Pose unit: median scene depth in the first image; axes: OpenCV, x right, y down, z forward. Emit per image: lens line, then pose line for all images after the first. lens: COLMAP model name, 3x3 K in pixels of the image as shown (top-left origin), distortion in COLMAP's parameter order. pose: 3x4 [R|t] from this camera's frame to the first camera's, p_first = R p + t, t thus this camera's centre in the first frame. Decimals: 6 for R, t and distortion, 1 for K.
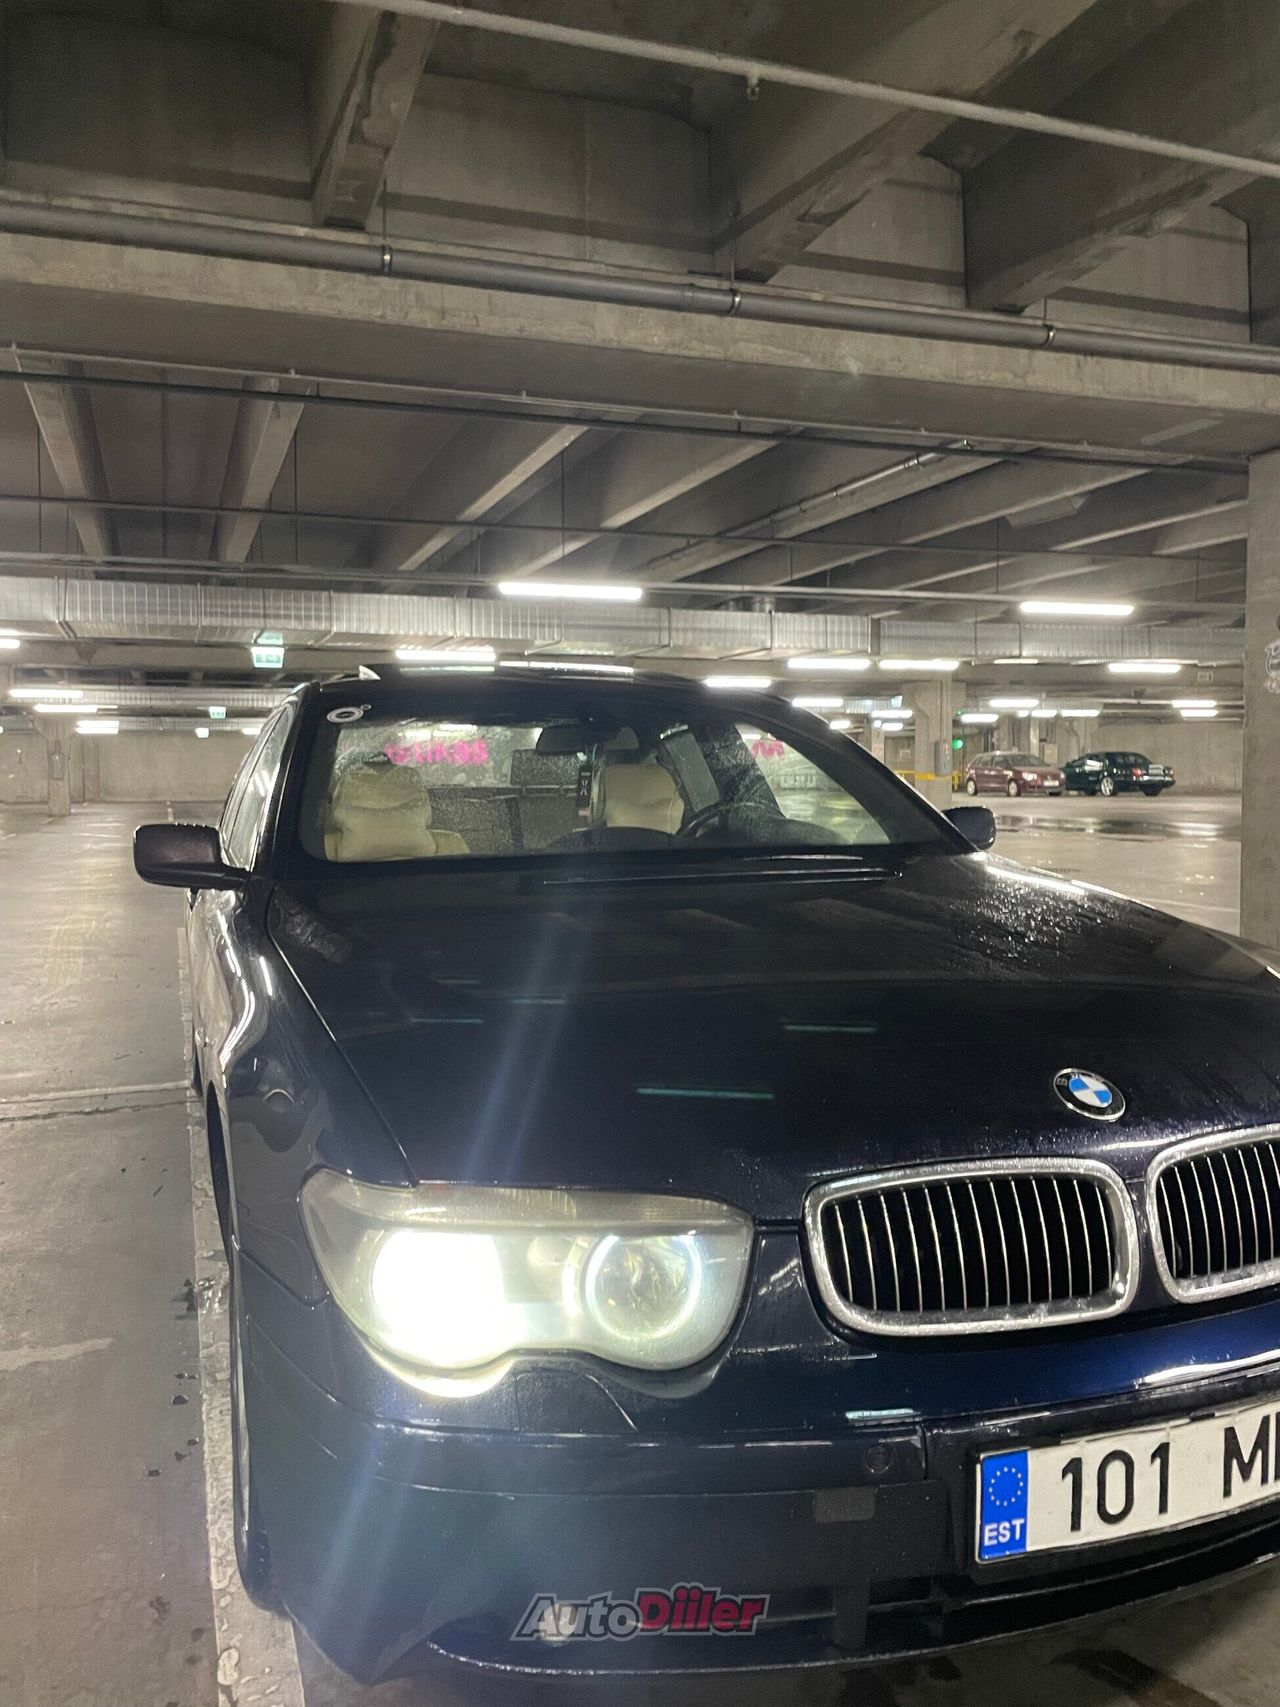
lens RADIAL K [[1283.5, 0, 640.0], [0, 1283.5, 853.5], [0, 0, 1]] dist [0.081623, -0.099600]
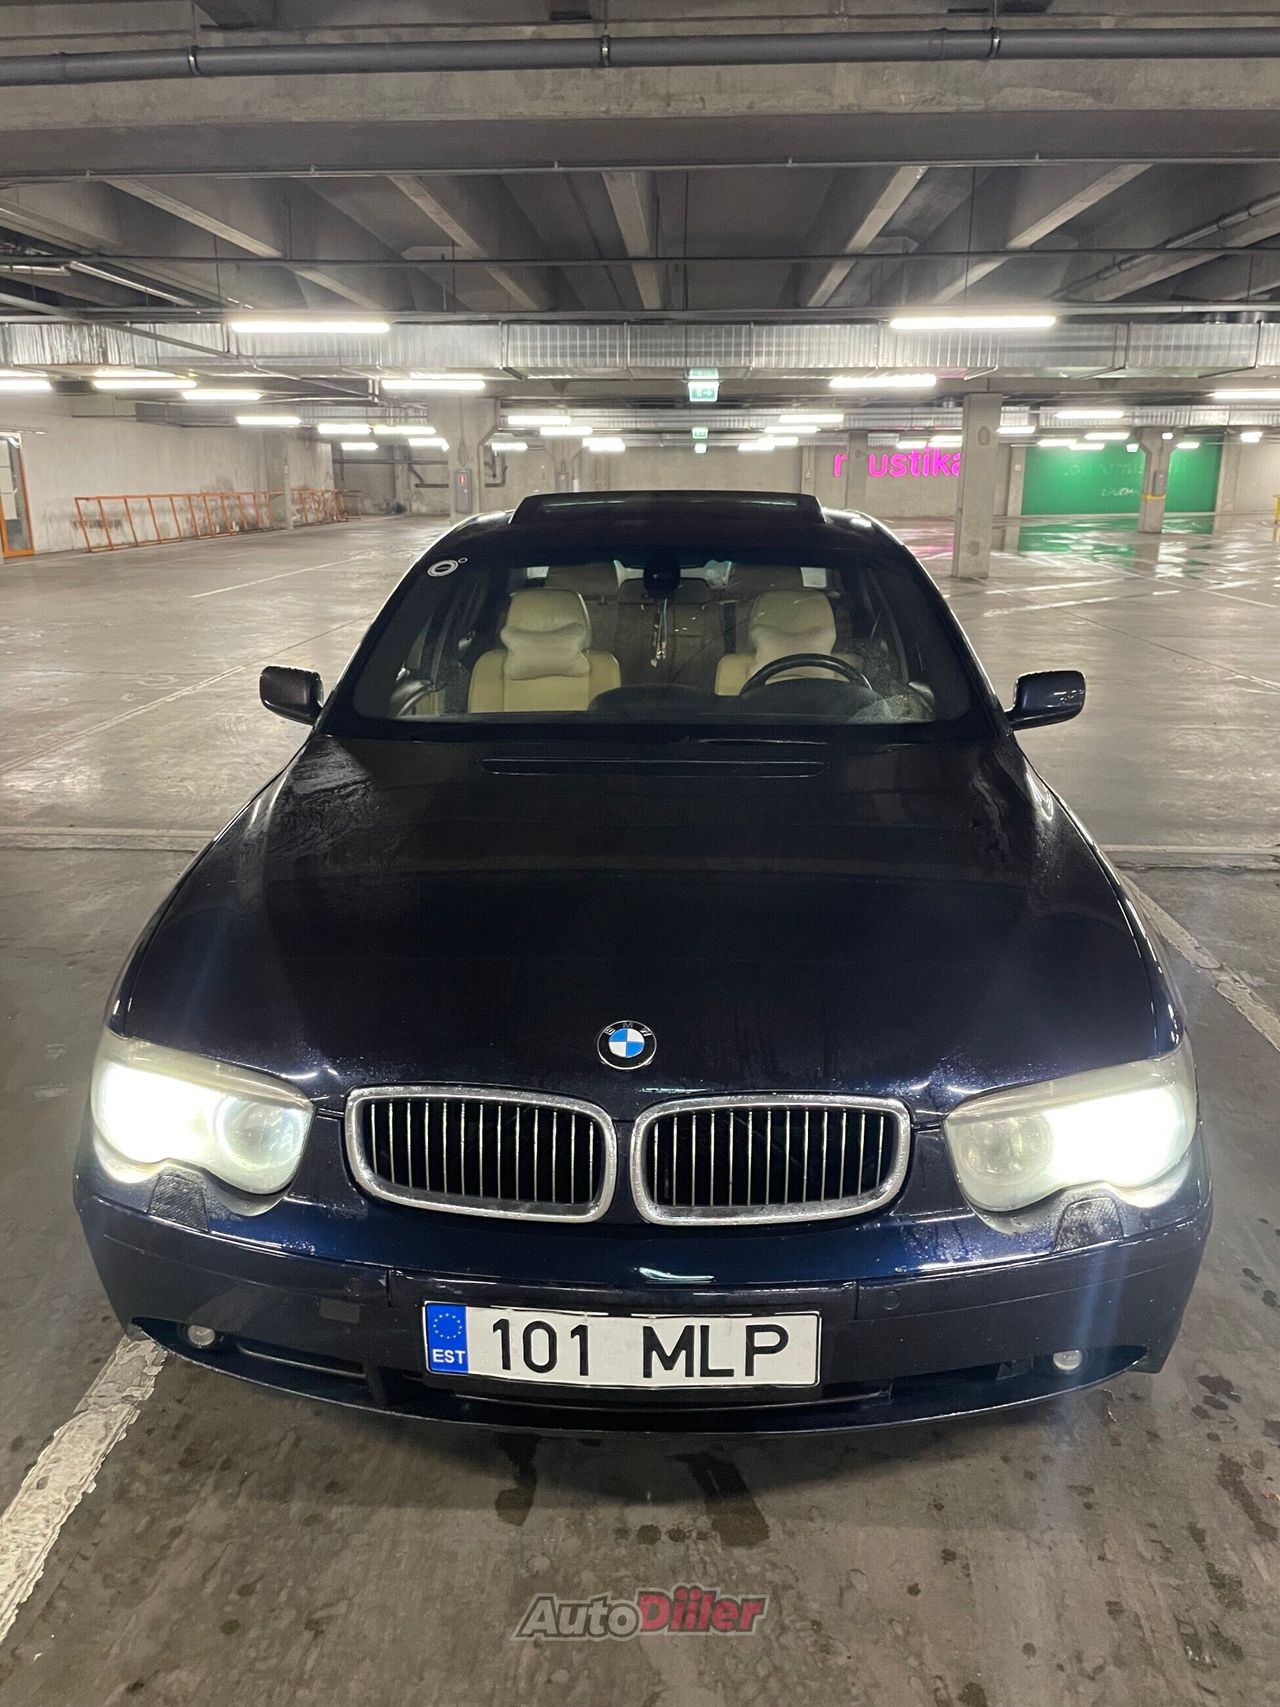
lens RADIAL K [[1270.9, 0, 640.0], [0, 1270.9, 853.5], [0, 0, 1]] dist [0.113599, -0.136800]
pose [[0.921721, 0.120064, -0.368802, 0.244647], [-0.035585, 0.973048, 0.227841, -0.080137], [0.386218, -0.196882, 0.901151, -0.004332]]
